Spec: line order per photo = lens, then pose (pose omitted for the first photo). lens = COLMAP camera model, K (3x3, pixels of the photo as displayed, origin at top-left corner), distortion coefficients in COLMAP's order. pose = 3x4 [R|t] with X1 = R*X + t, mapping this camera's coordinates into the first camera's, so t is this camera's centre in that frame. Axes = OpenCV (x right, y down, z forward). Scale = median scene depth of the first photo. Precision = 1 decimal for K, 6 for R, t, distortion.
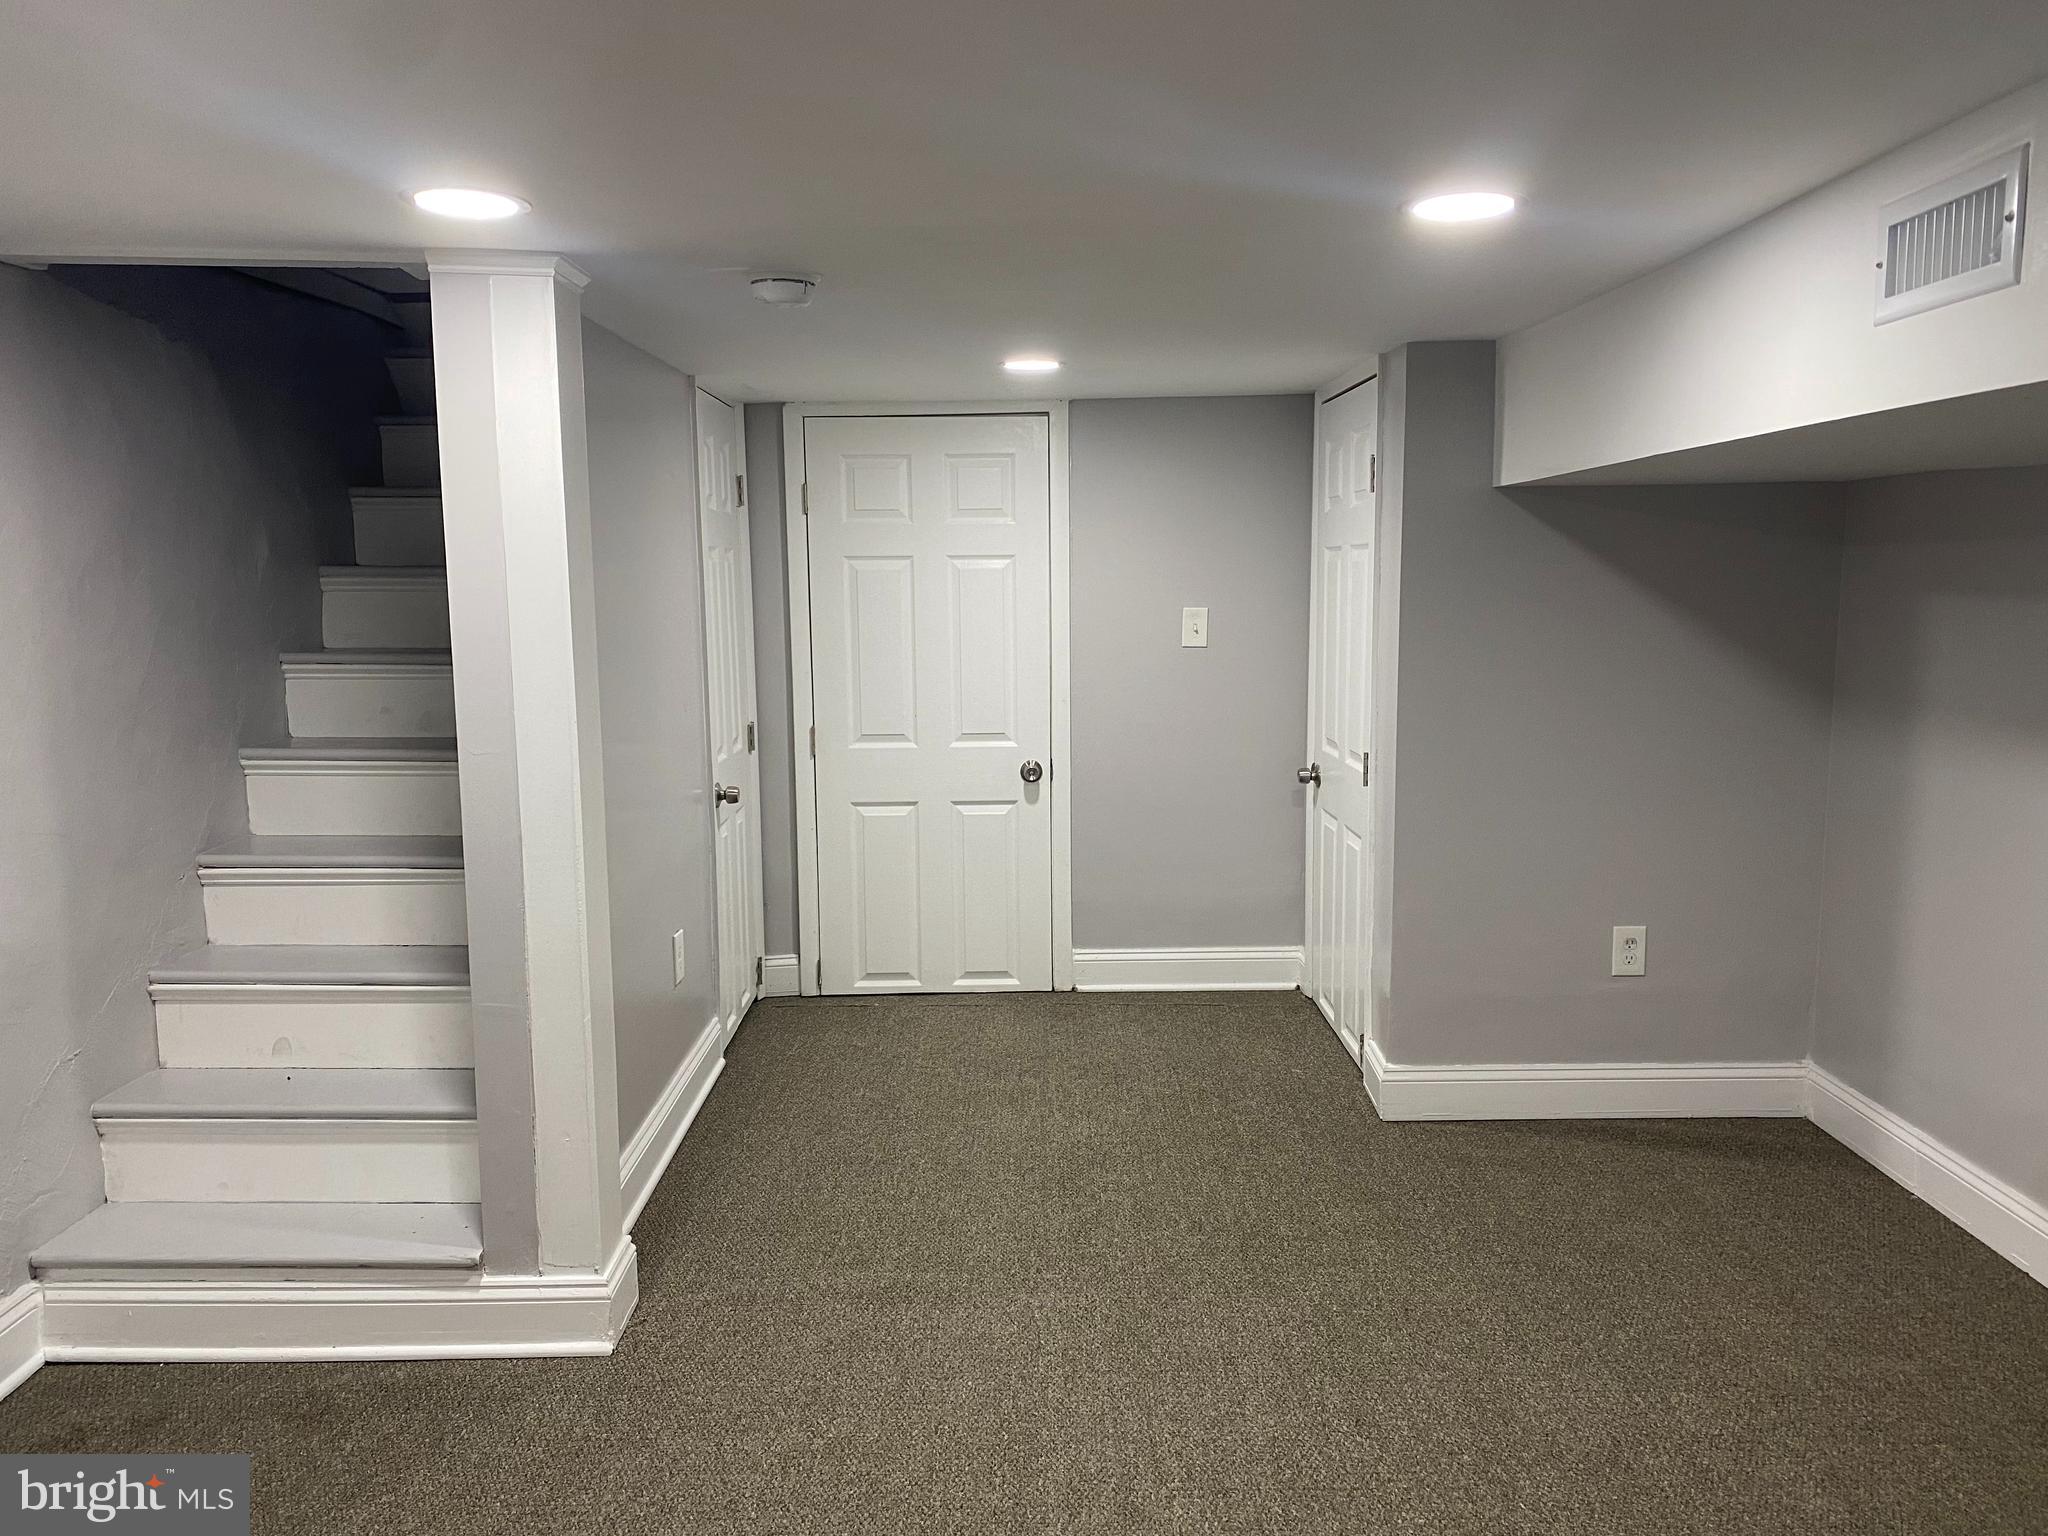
lens RADIAL K [[1546.9, 0, 1016.8], [0, 1546.9, 775.6], [0, 0, 1]] dist [0.001059, -0.002329]
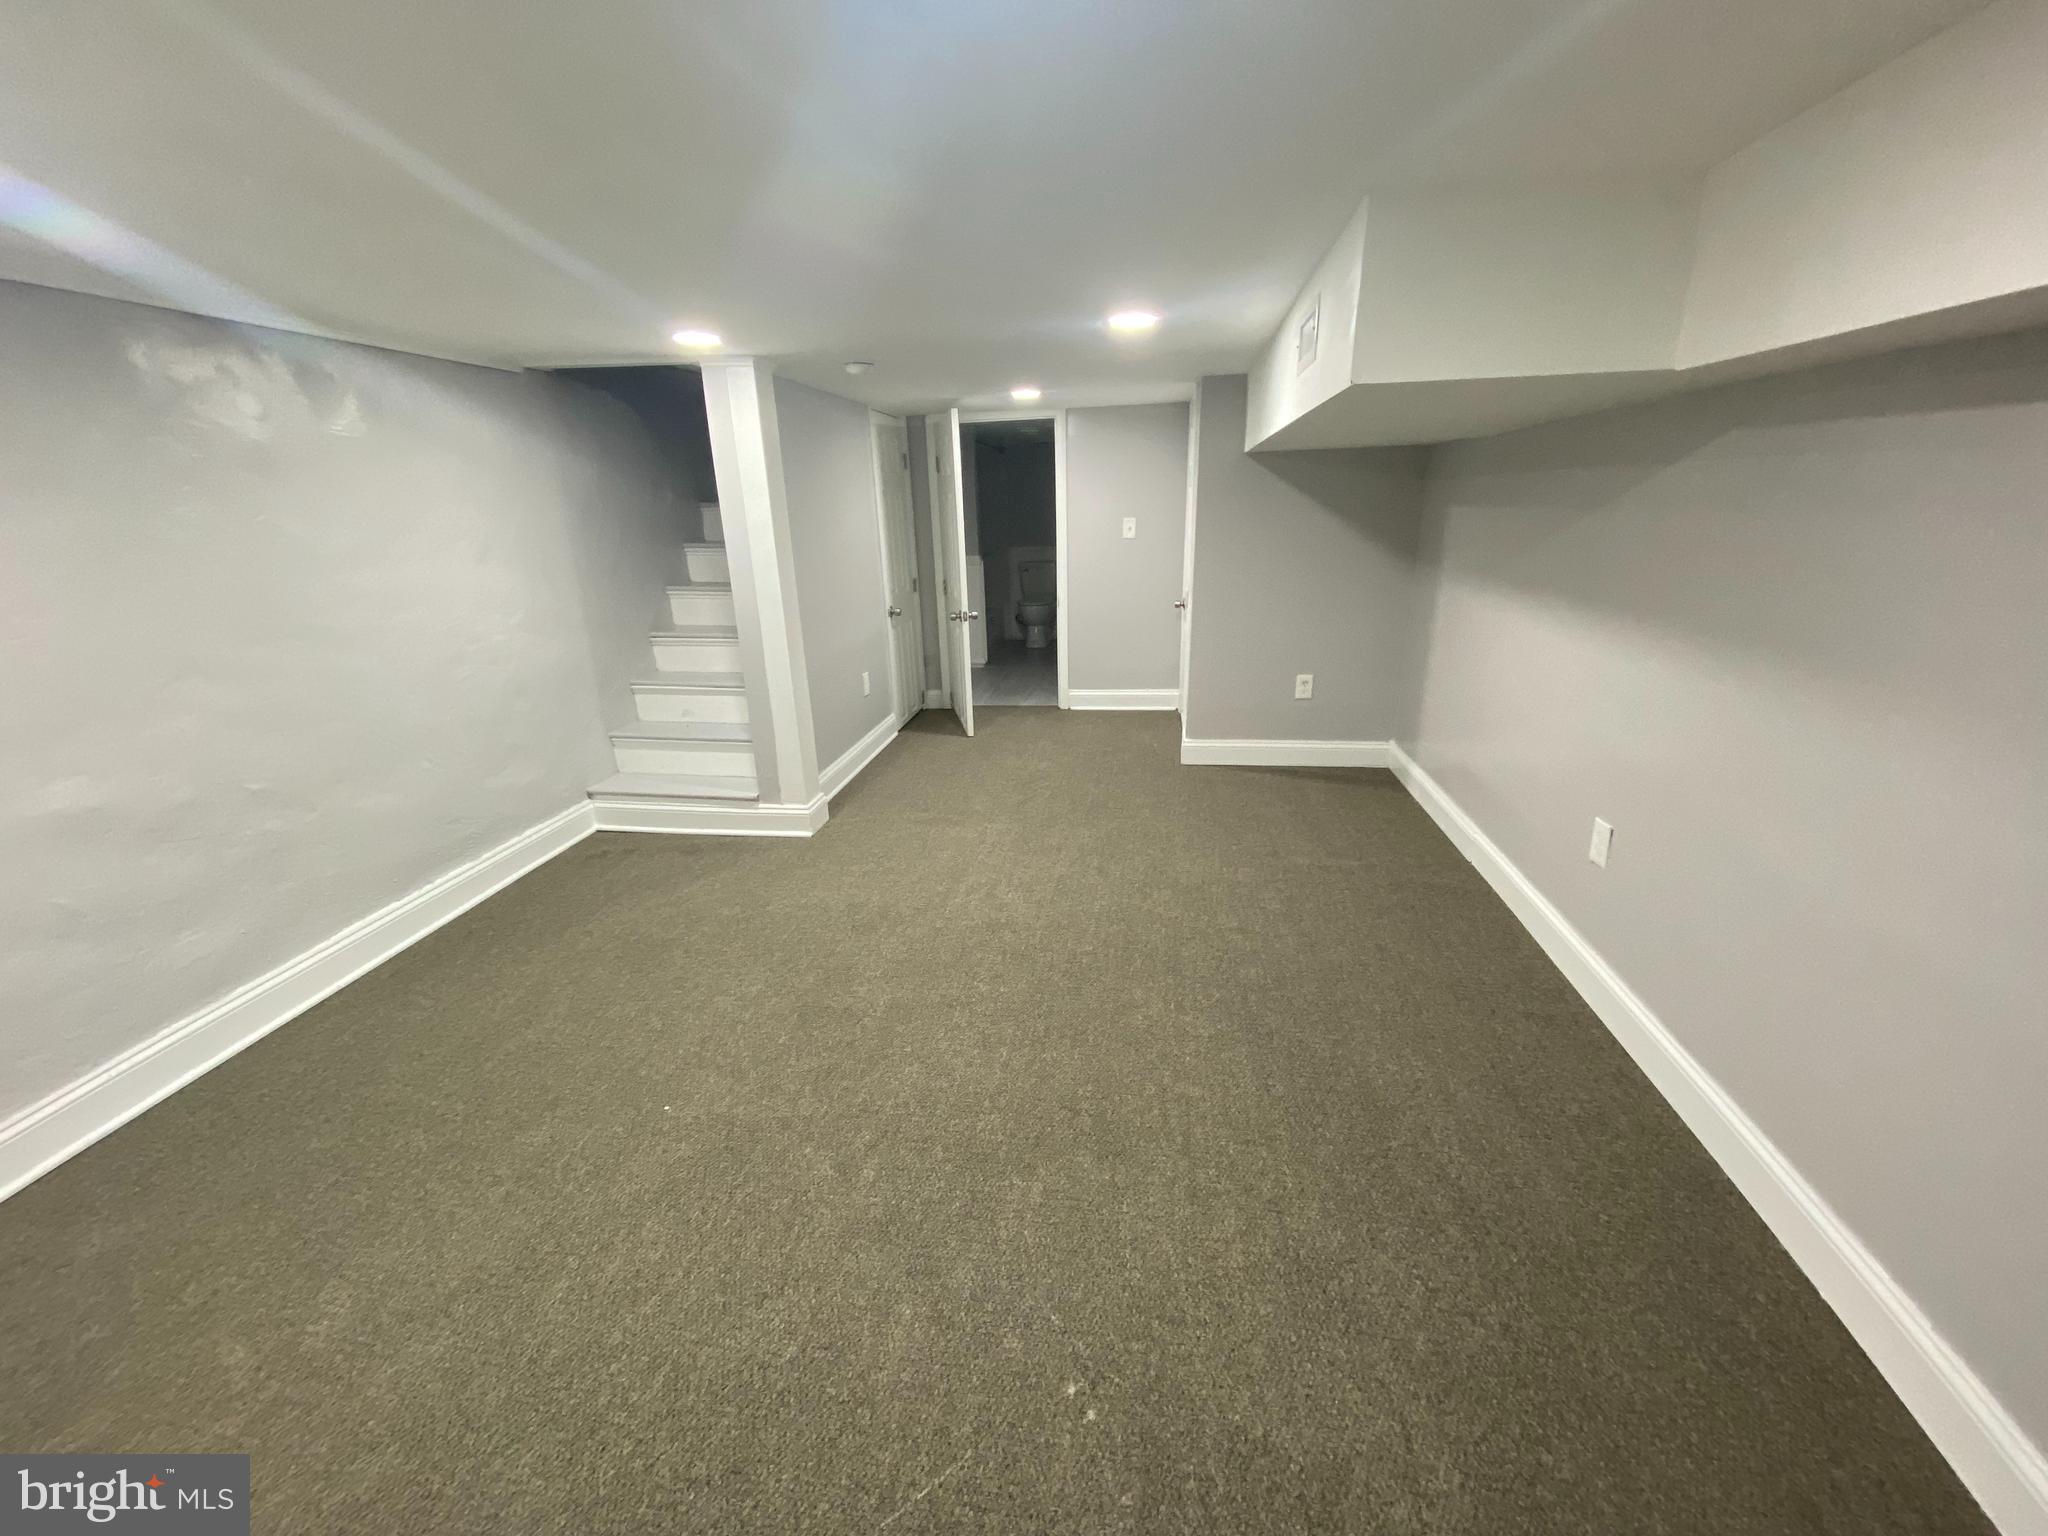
lens RADIAL K [[825.9, 0, 1031.2], [0, 825.9, 764.9], [0, 0, 1]] dist [0.017821, -0.018740]
pose [[0.989673, 0.029730, -0.140230, 0.246376], [-0.004623, 0.984367, 0.176070, 0.029359], [0.143272, -0.173604, 0.974338, -0.188526]]
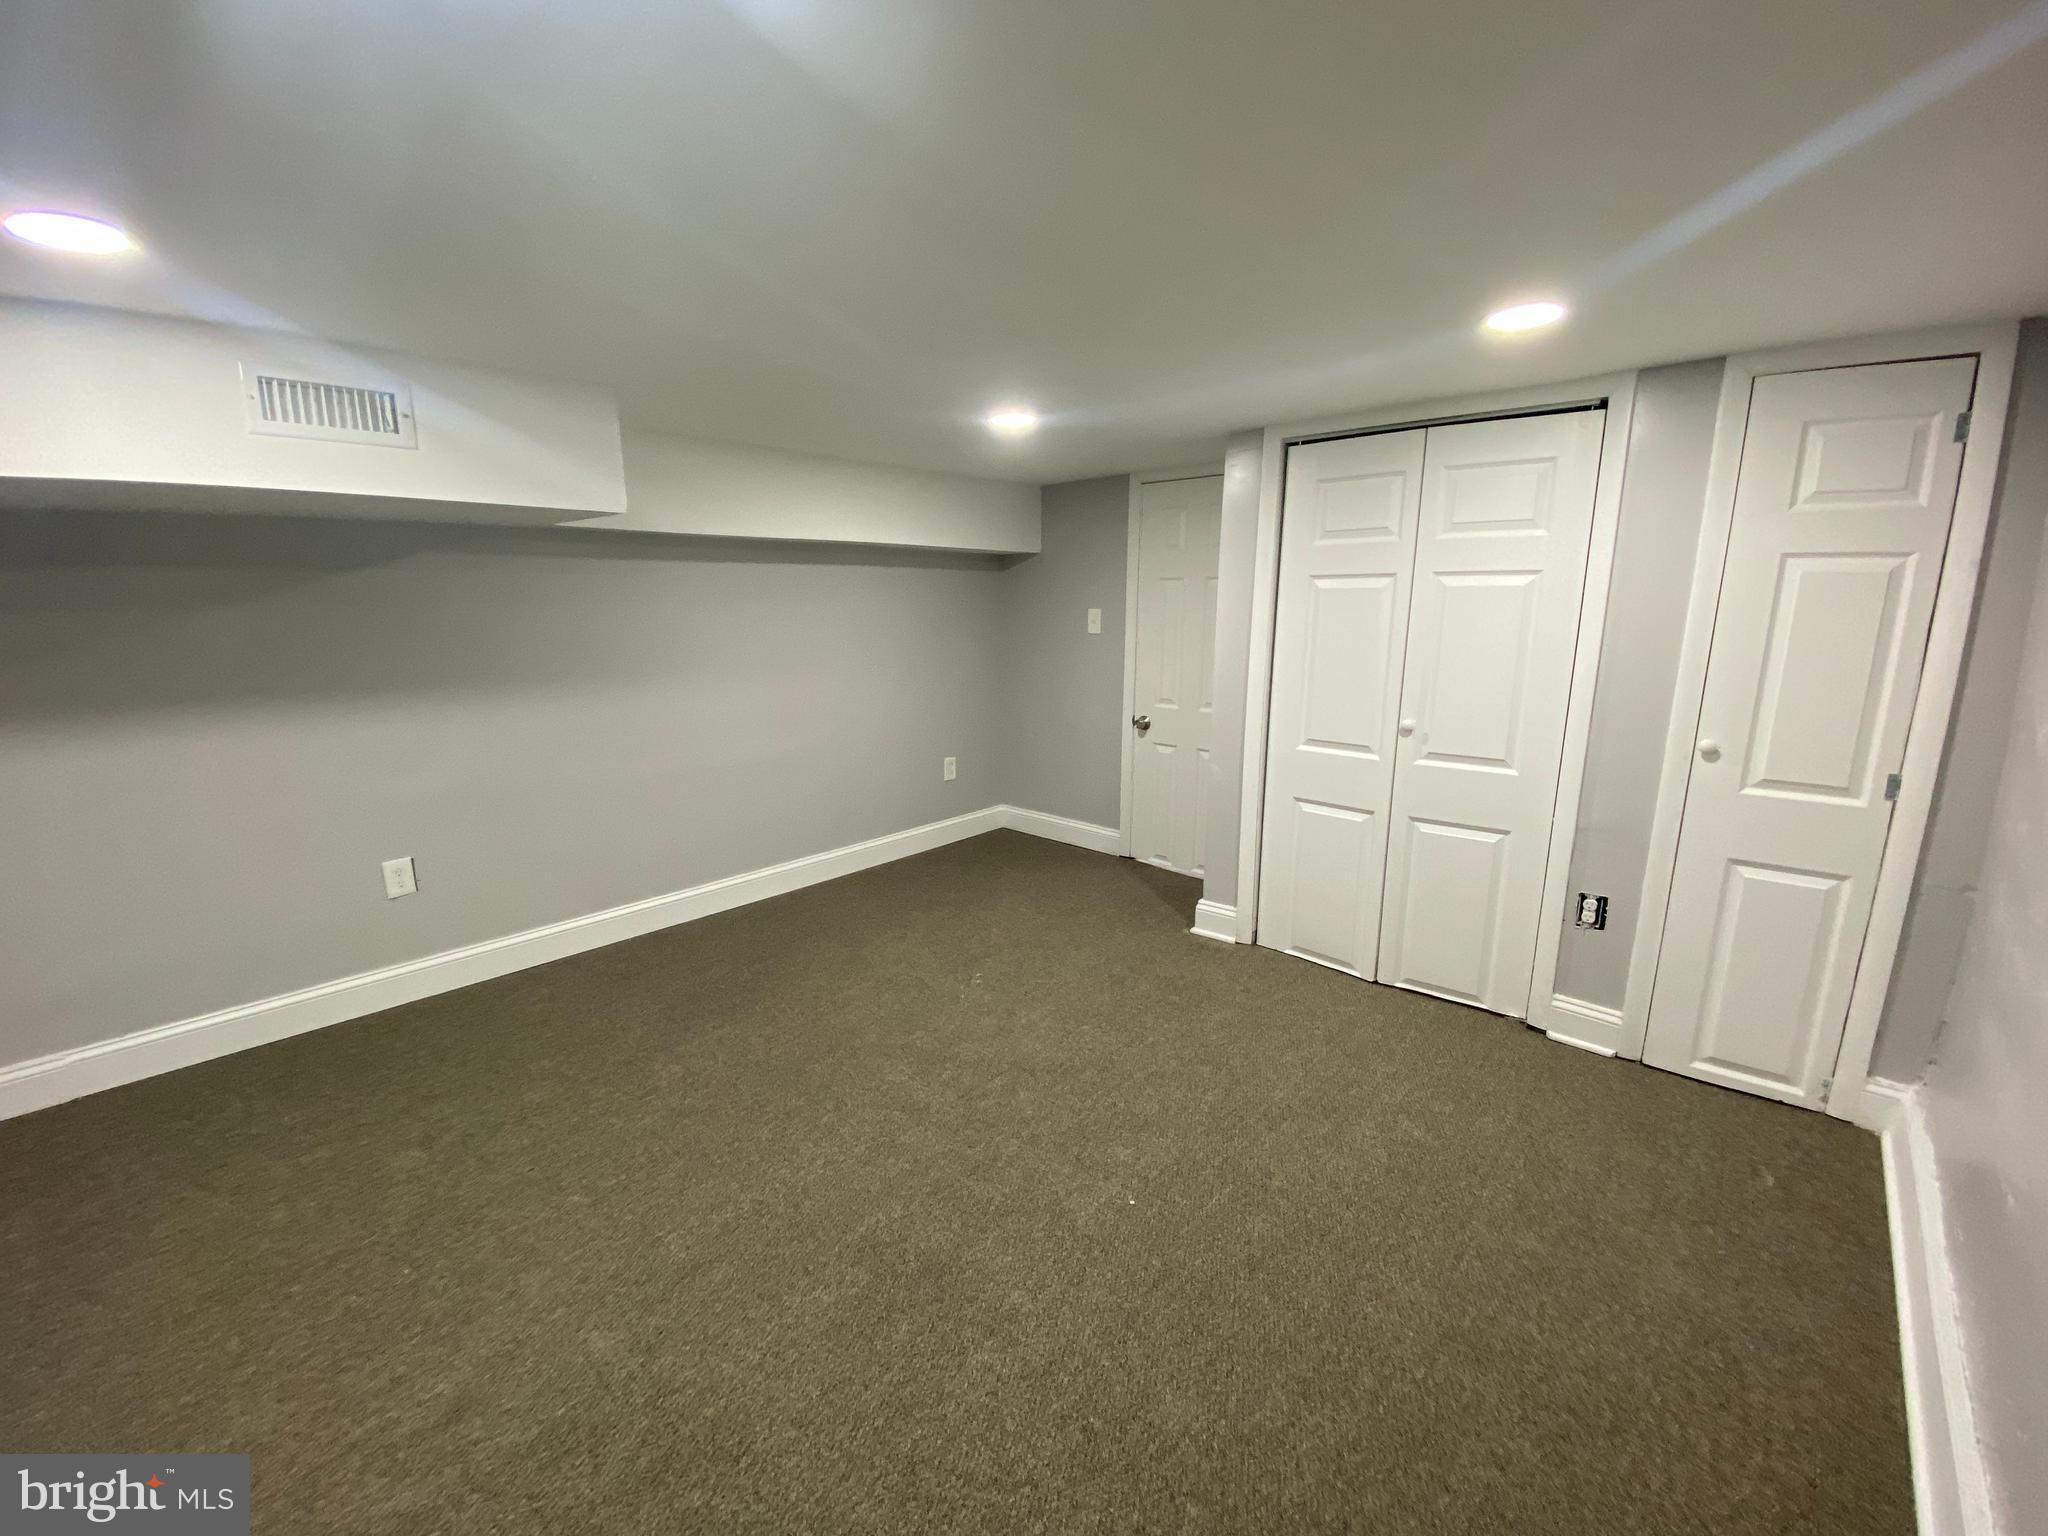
lens RADIAL K [[825.9, 0, 1031.2], [0, 825.9, 764.9], [0, 0, 1]] dist [0.017821, -0.018740]
pose [[-0.750201, -0.125784, 0.649136, -0.466783], [0.095247, 0.950942, 0.294342, -0.092567], [-0.654314, 0.282644, -0.701417, 0.809600]]
